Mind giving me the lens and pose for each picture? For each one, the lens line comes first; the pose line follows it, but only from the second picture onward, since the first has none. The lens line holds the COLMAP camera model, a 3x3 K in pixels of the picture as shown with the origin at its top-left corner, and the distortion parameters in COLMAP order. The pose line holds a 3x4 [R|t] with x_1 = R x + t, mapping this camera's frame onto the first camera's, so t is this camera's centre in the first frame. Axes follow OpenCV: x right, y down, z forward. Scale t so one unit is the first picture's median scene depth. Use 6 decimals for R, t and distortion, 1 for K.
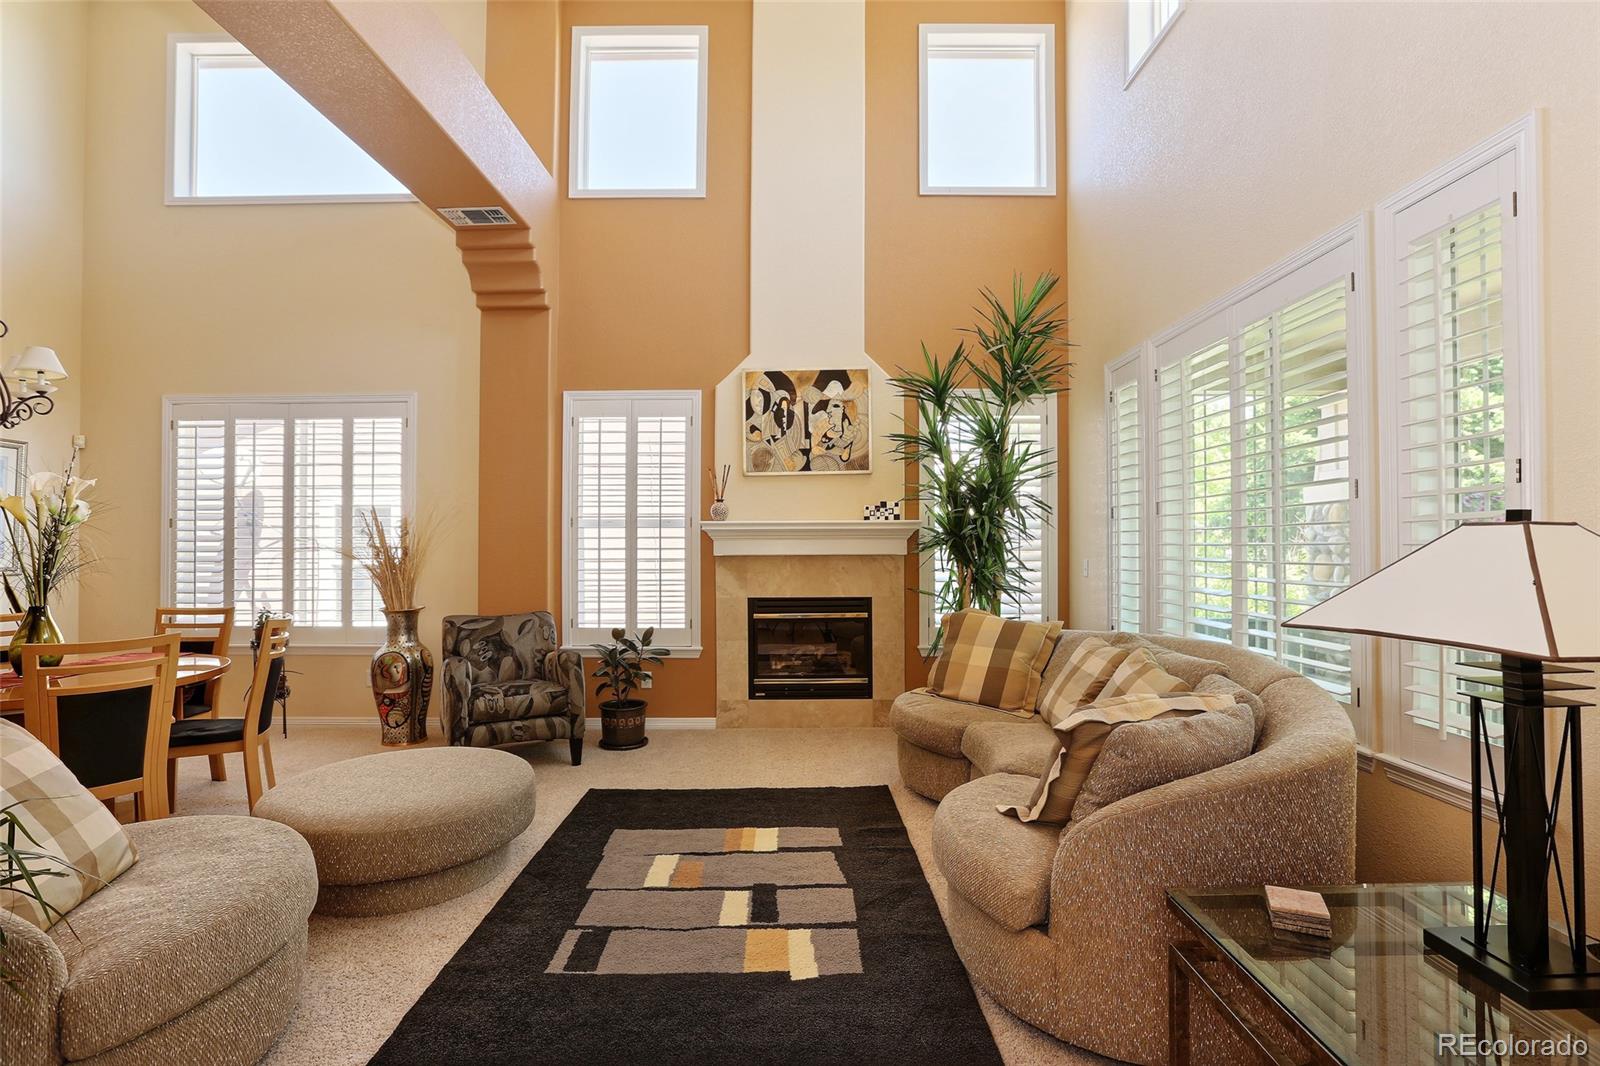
lens RADIAL K [[760.9, 0, 796.1], [0, 760.9, 539.5], [0, 0, 1]] dist [-0.041229, 0.019263]
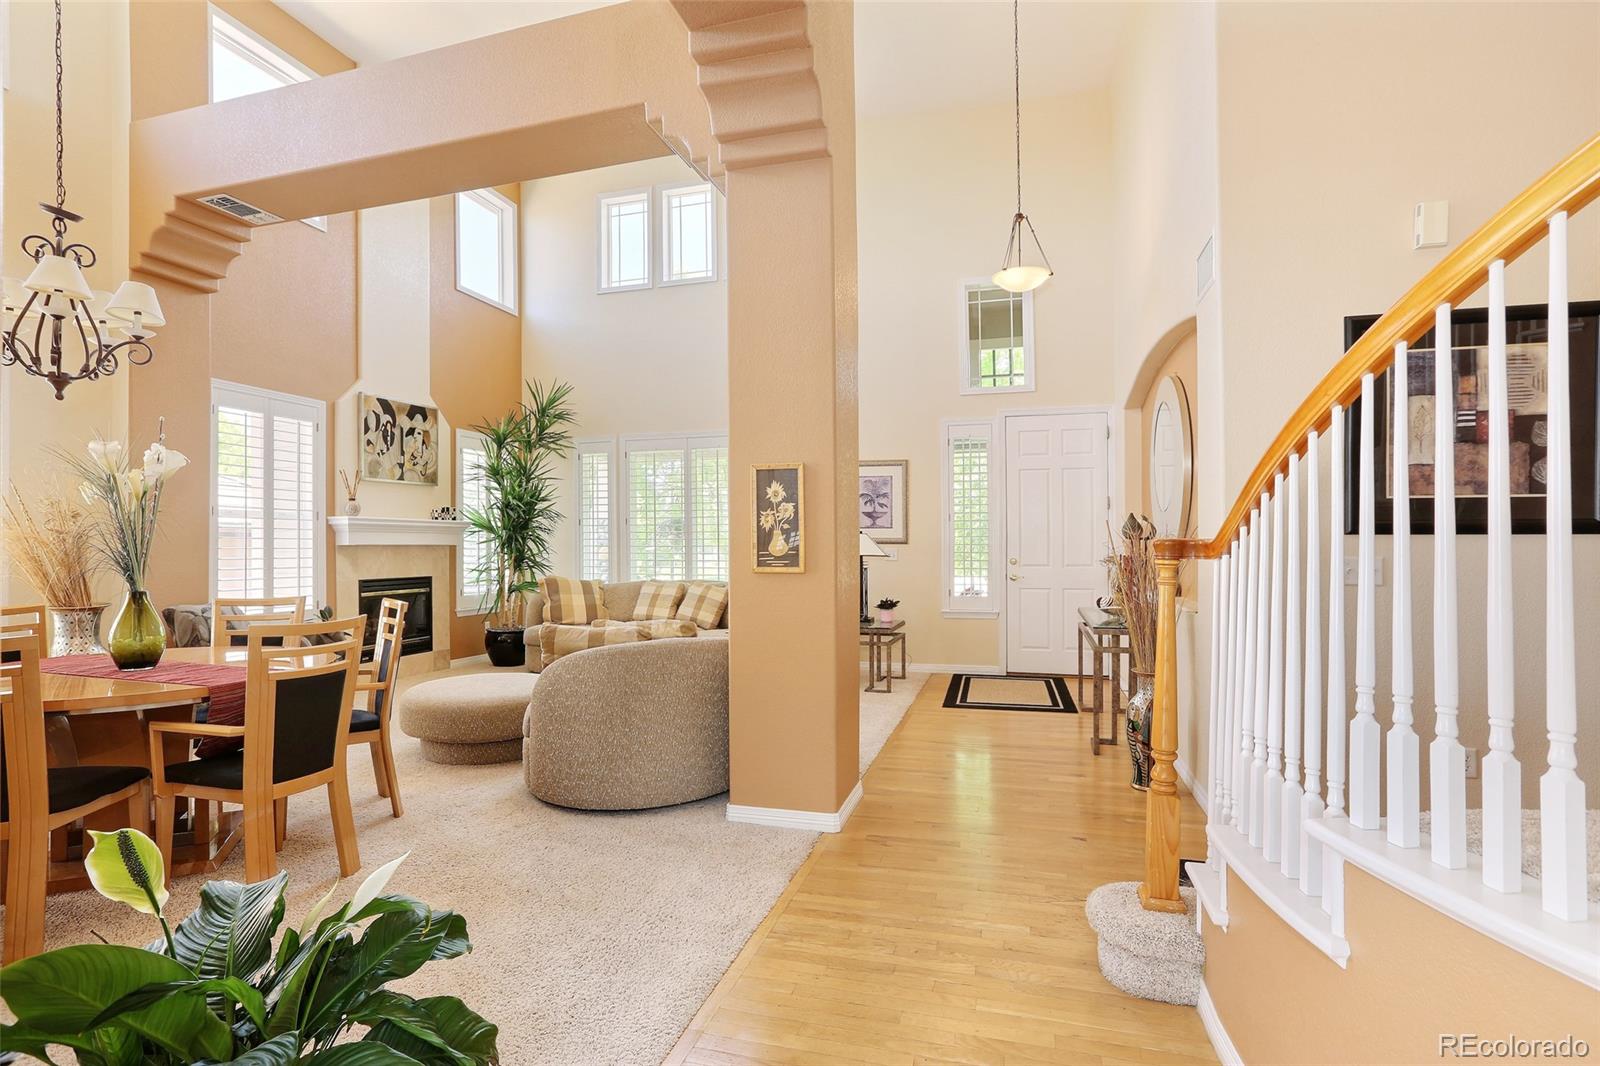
lens RADIAL K [[785.7, 0, 795.8], [0, 785.7, 547.6], [0, 0, 1]] dist [-0.046230, 0.021666]
pose [[0.275009, 0.001848, 0.961440, -1.076546], [-0.009523, 0.999954, 0.000802, 0.017200], [-0.961394, -0.009376, 0.275014, -0.011952]]
